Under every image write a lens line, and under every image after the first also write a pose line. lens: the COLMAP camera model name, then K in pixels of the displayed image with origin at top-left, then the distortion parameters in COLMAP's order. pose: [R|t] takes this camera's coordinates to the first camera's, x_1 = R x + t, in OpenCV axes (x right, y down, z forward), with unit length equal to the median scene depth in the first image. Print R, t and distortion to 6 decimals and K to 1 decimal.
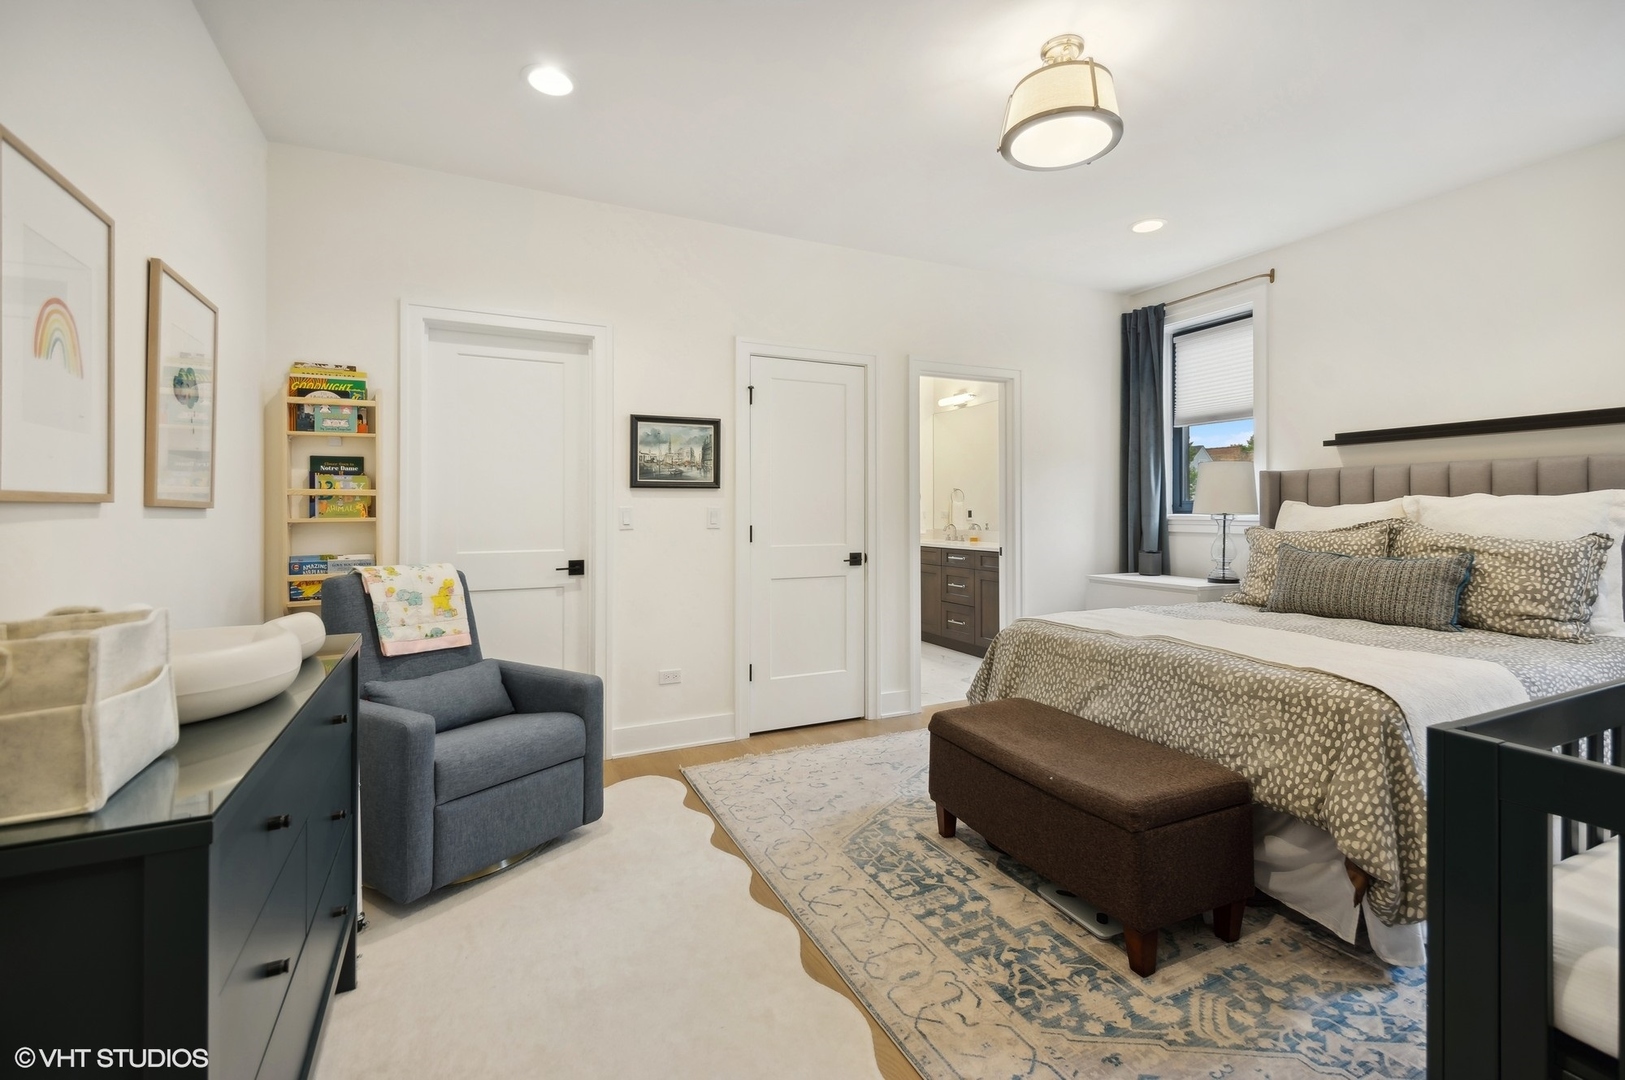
lens RADIAL K [[708.9, 0, 851.4], [0, 708.9, 494.6], [0, 0, 1]] dist [-0.014668, -0.000114]
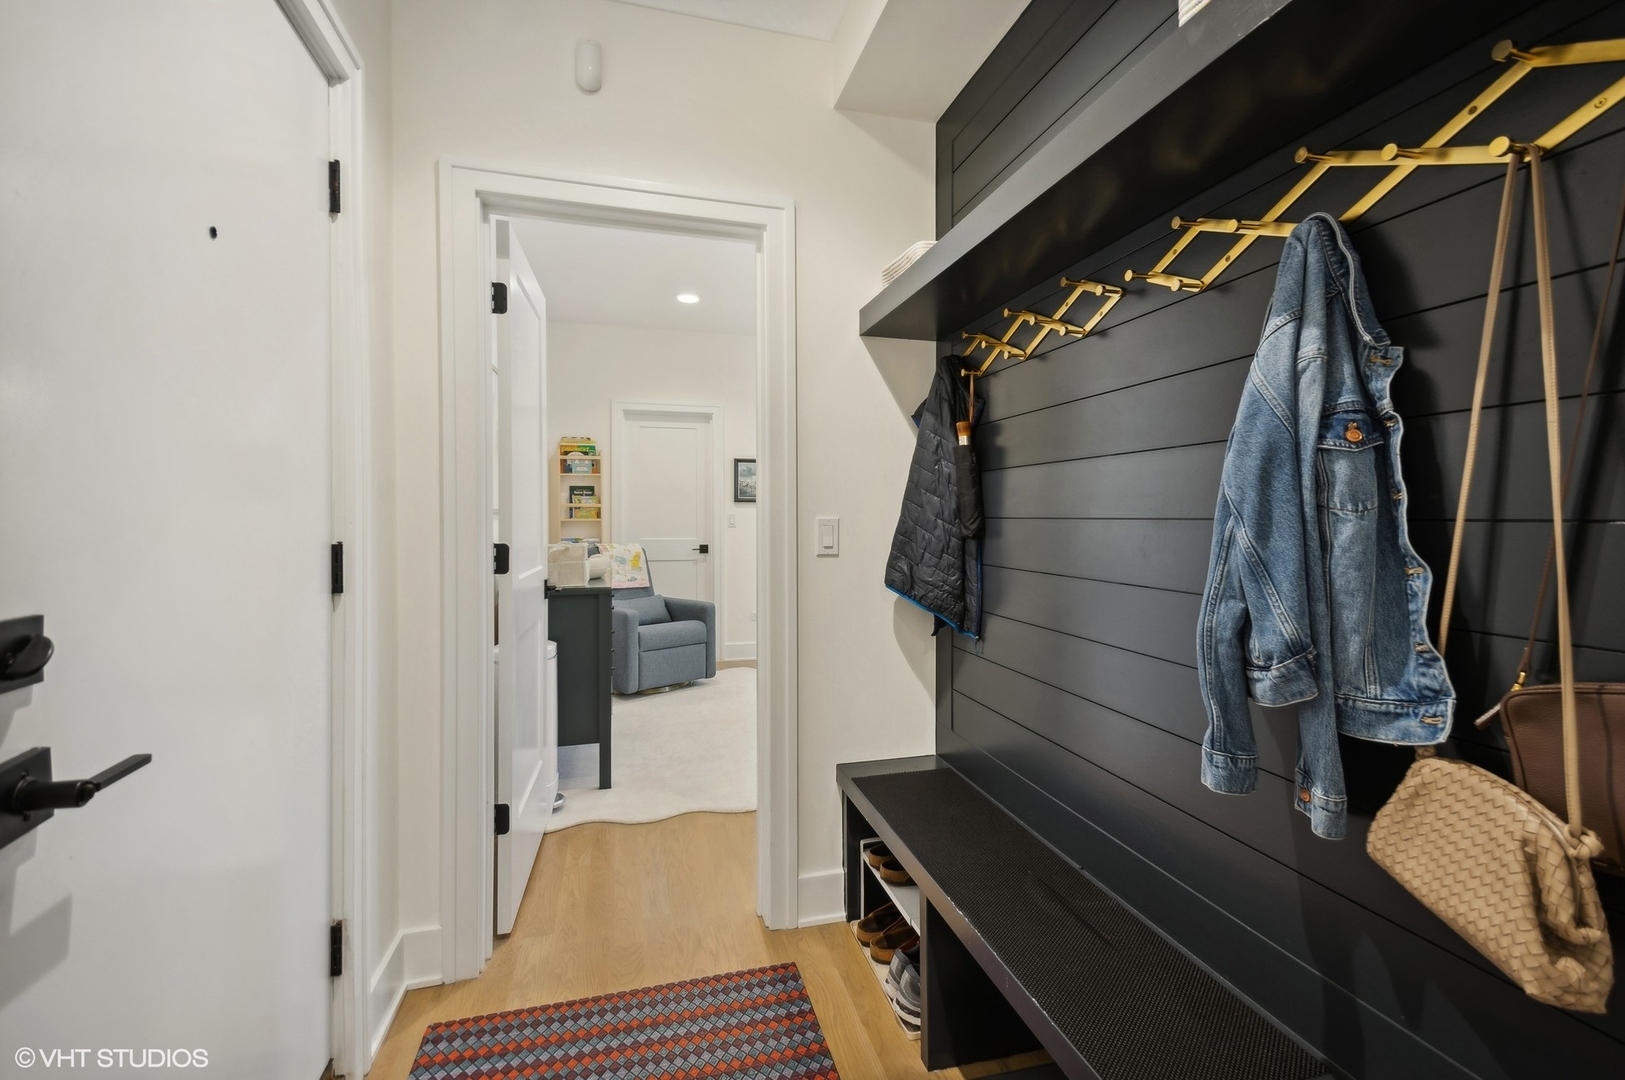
lens RADIAL K [[711.0, 0, 822.6], [0, 711.0, 522.3], [0, 0, 1]] dist [0.037259, -0.018290]
pose [[0.976187, 0.006703, -0.216827, 0.316181], [-0.000207, 0.999551, 0.029966, -0.015102], [0.216931, -0.029207, 0.975750, -0.736162]]
